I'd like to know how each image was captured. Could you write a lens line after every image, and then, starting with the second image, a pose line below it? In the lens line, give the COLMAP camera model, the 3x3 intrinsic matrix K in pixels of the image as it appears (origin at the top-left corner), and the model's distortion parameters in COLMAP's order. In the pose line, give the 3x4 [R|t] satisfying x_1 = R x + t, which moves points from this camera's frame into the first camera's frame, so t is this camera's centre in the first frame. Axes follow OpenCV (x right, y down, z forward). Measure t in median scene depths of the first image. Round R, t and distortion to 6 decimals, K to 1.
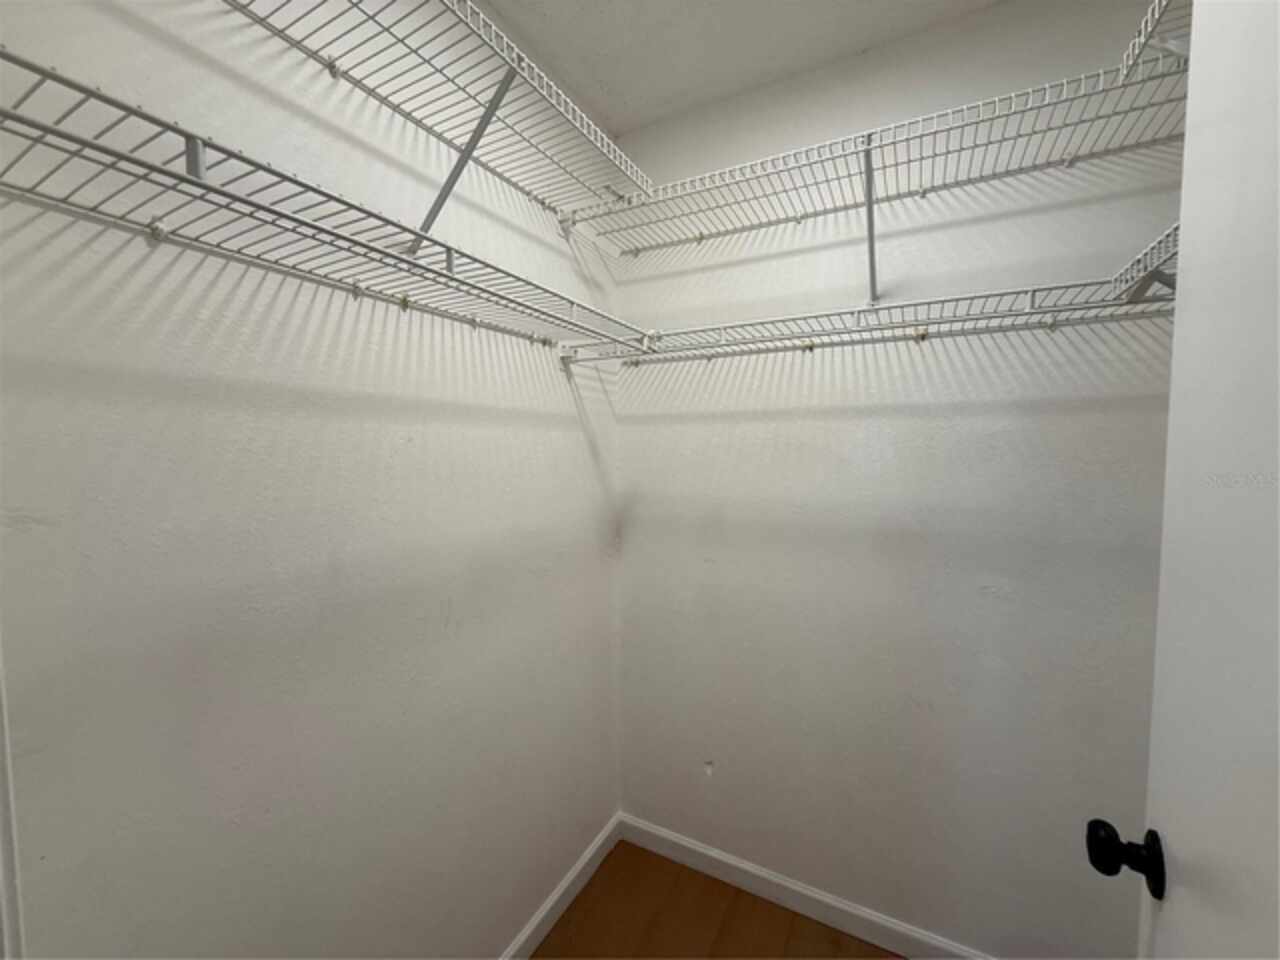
lens RADIAL K [[508.9, 0, 640.6], [0, 508.9, 481.4], [0, 0, 1]] dist [-0.000470, 0.000212]
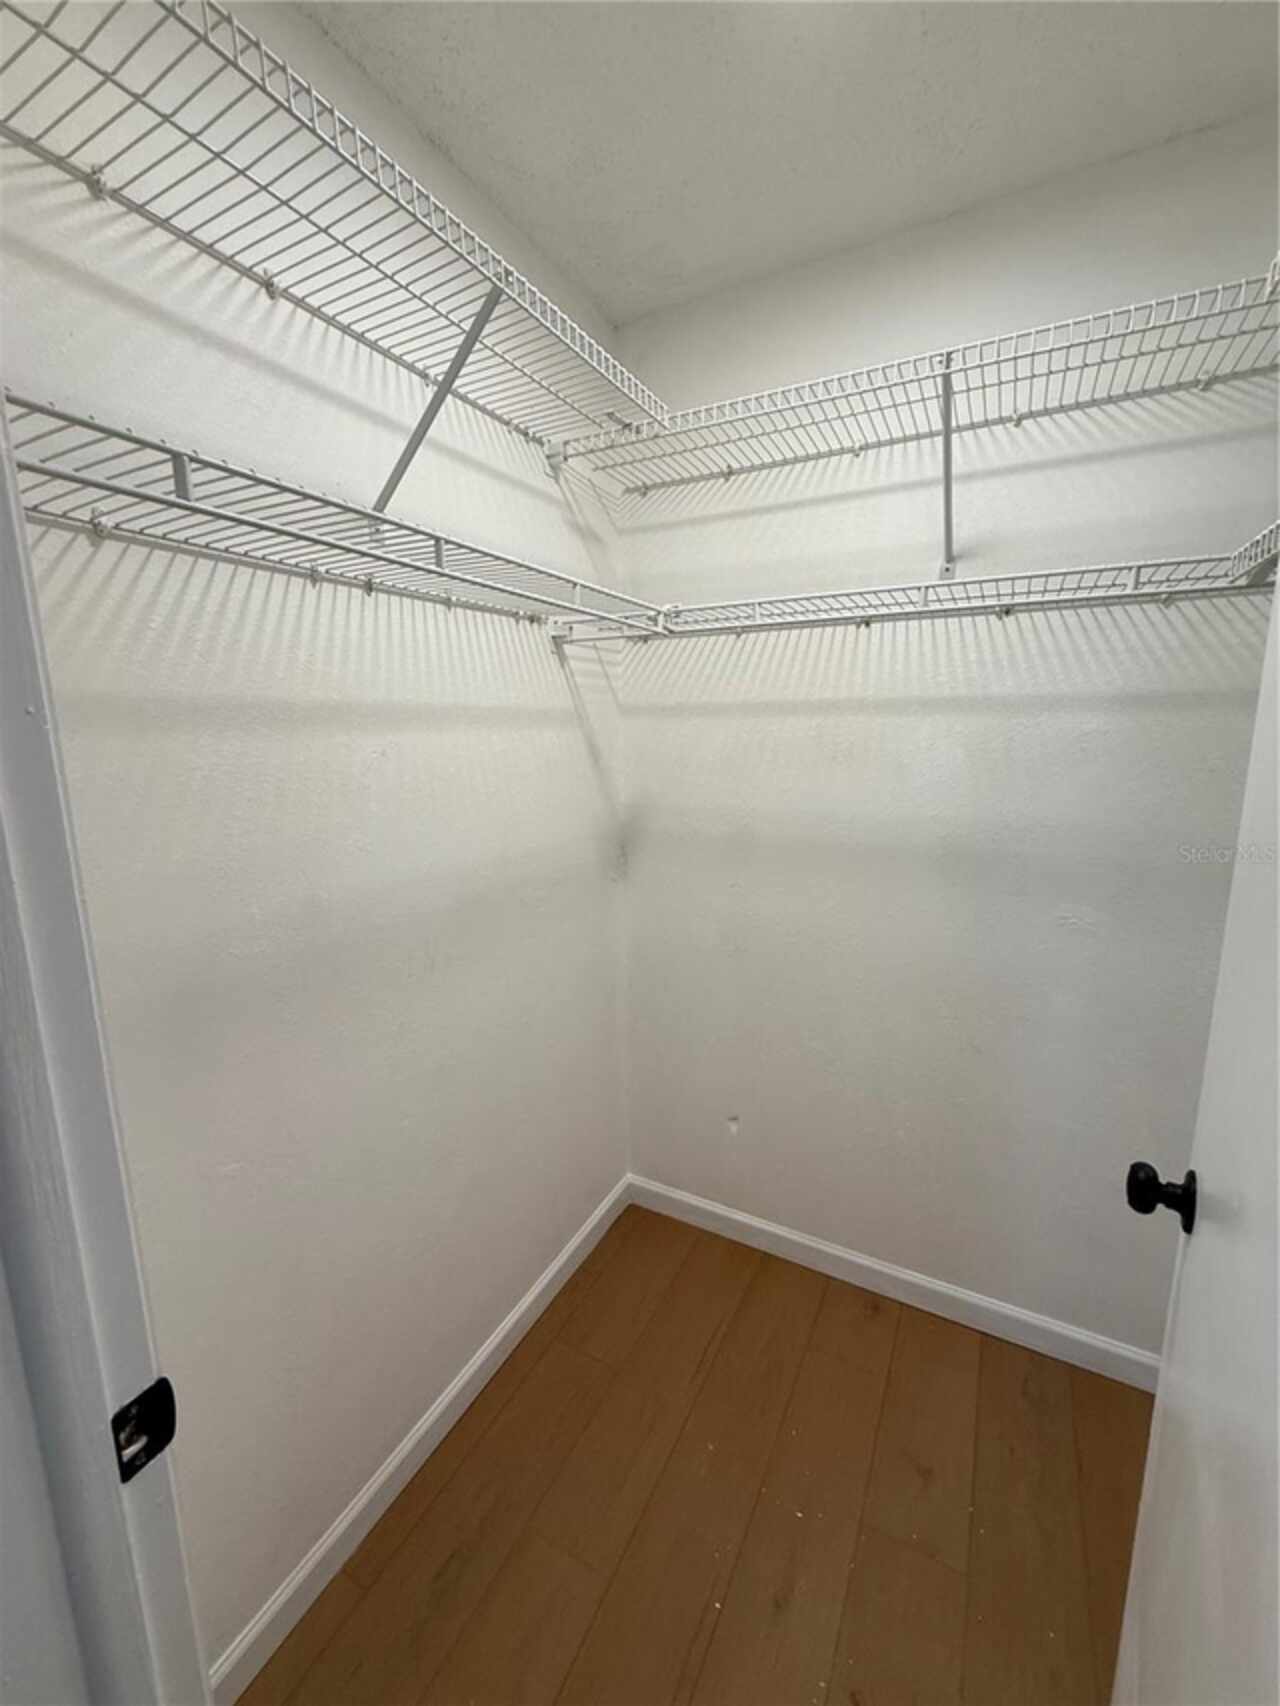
lens RADIAL K [[678.2, 0, 637.7], [0, 678.2, 848.9], [0, 0, 1]] dist [-0.000470, 0.000212]
pose [[0.999961, -0.008652, -0.001634, -0.027459], [0.008785, 0.992878, 0.118813, -0.044055], [0.000594, -0.118822, 0.992915, -0.101682]]
